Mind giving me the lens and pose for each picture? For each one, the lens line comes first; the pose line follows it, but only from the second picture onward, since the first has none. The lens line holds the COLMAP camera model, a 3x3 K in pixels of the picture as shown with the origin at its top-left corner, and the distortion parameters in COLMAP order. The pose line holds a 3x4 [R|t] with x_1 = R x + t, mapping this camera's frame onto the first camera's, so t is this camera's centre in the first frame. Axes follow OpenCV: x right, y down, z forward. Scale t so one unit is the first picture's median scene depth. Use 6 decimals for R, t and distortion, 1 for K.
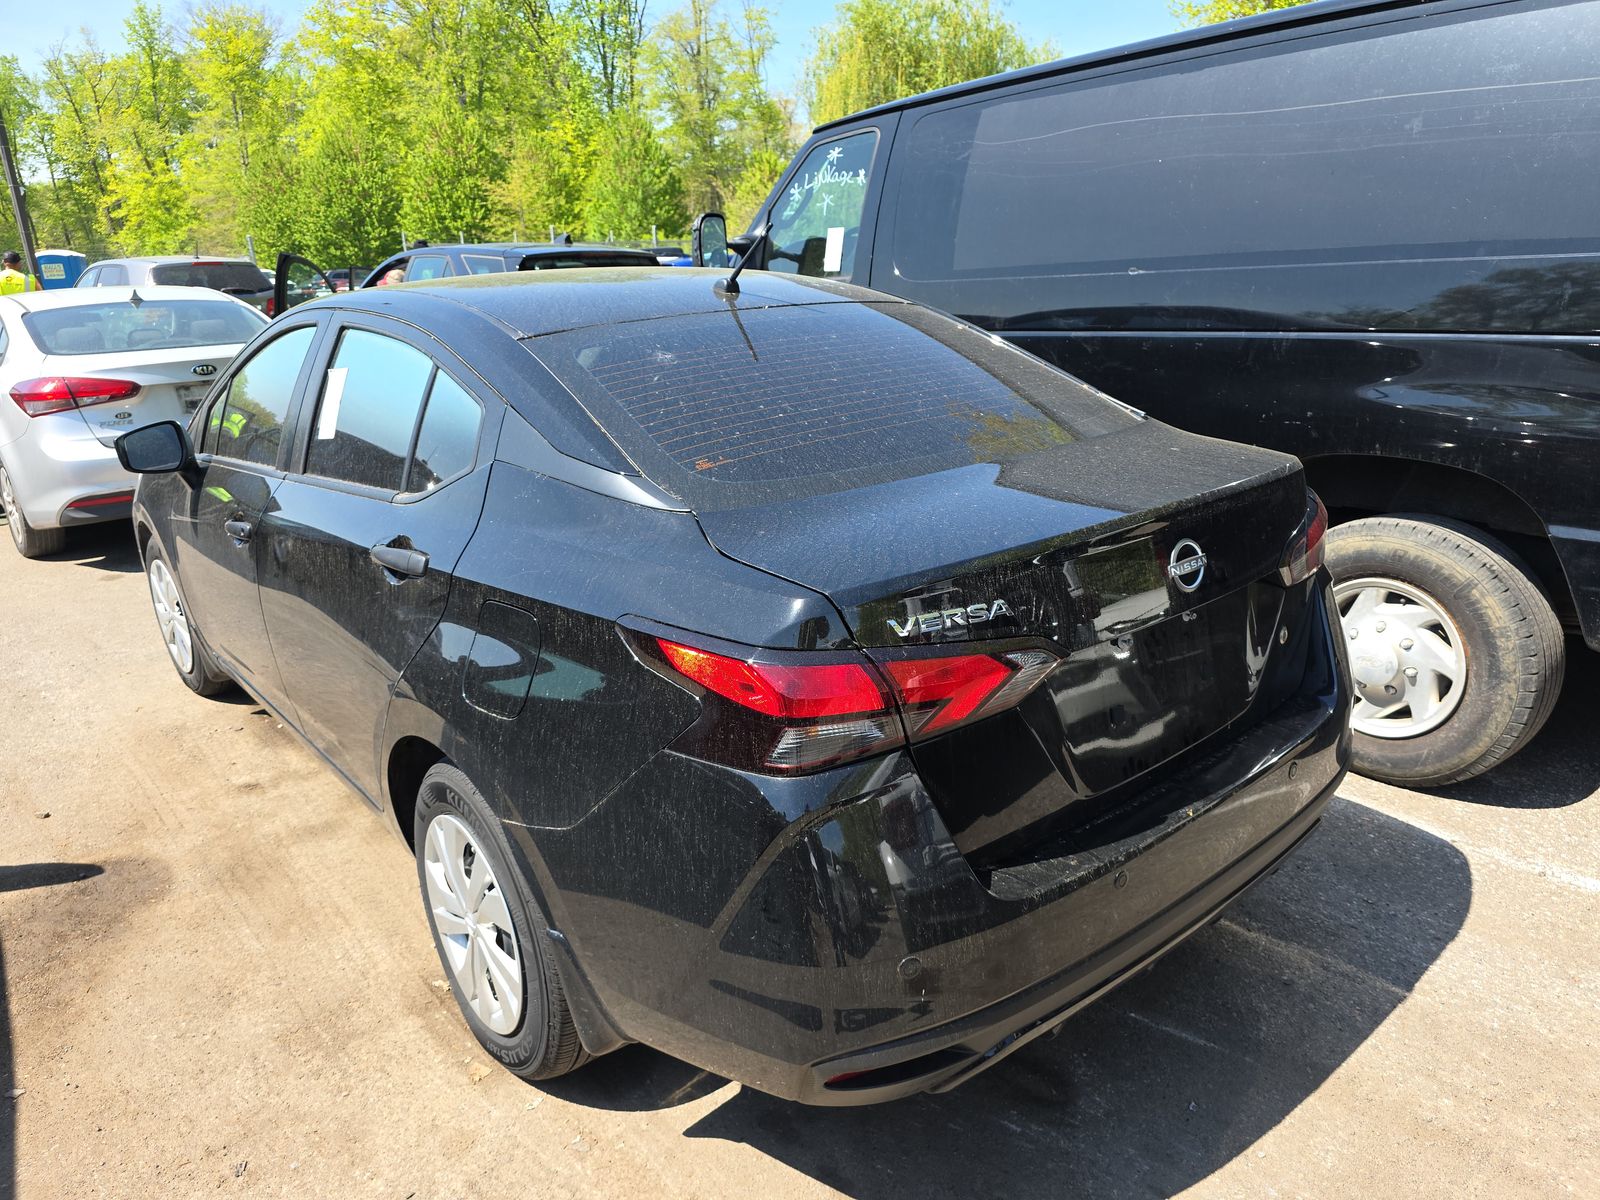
lens RADIAL K [[1074.5, 0, 728.8], [0, 1074.5, 598.9], [0, 0, 1]] dist [0.060246, -0.052691]
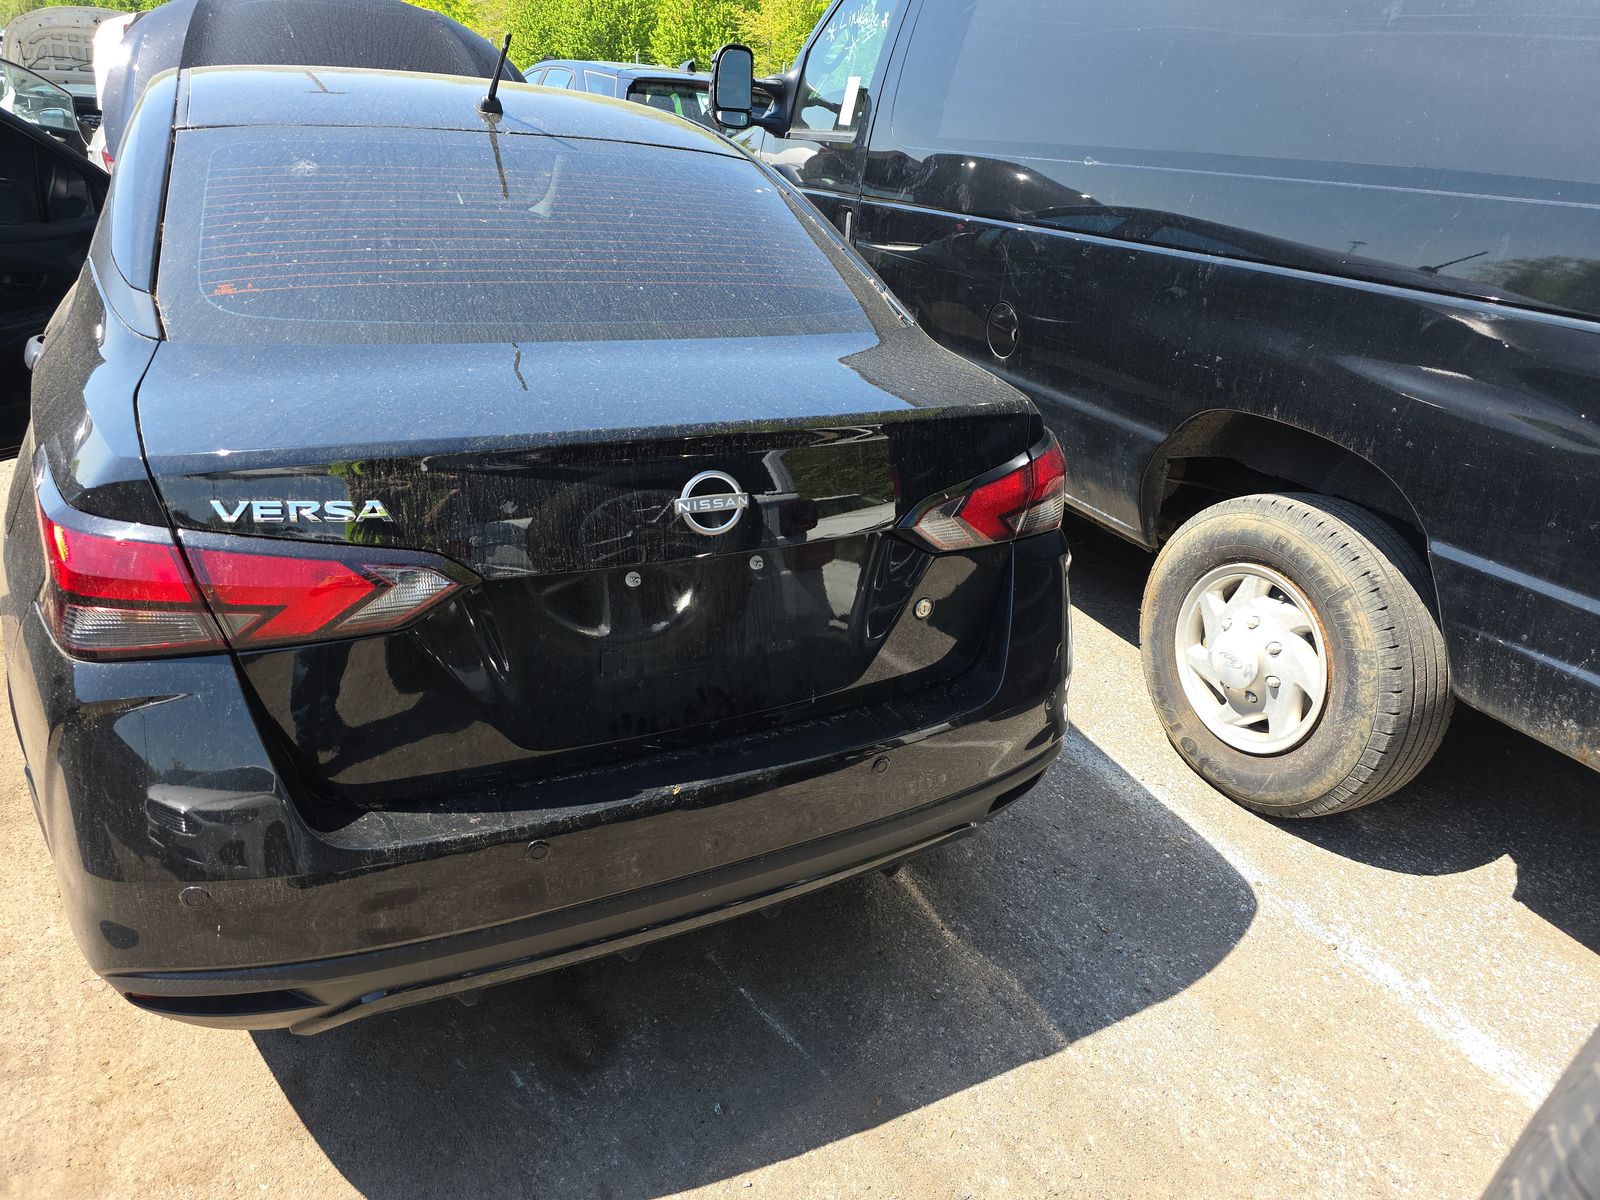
lens RADIAL K [[1058.3, 0, 791.9], [0, 1058.3, 550.9], [0, 0, 1]] dist [0.074961, -0.070225]
pose [[0.973243, 0.181409, -0.141031, 0.370883], [-0.168843, 0.980901, 0.096571, -0.051002], [0.155856, -0.070175, 0.985284, 0.133256]]
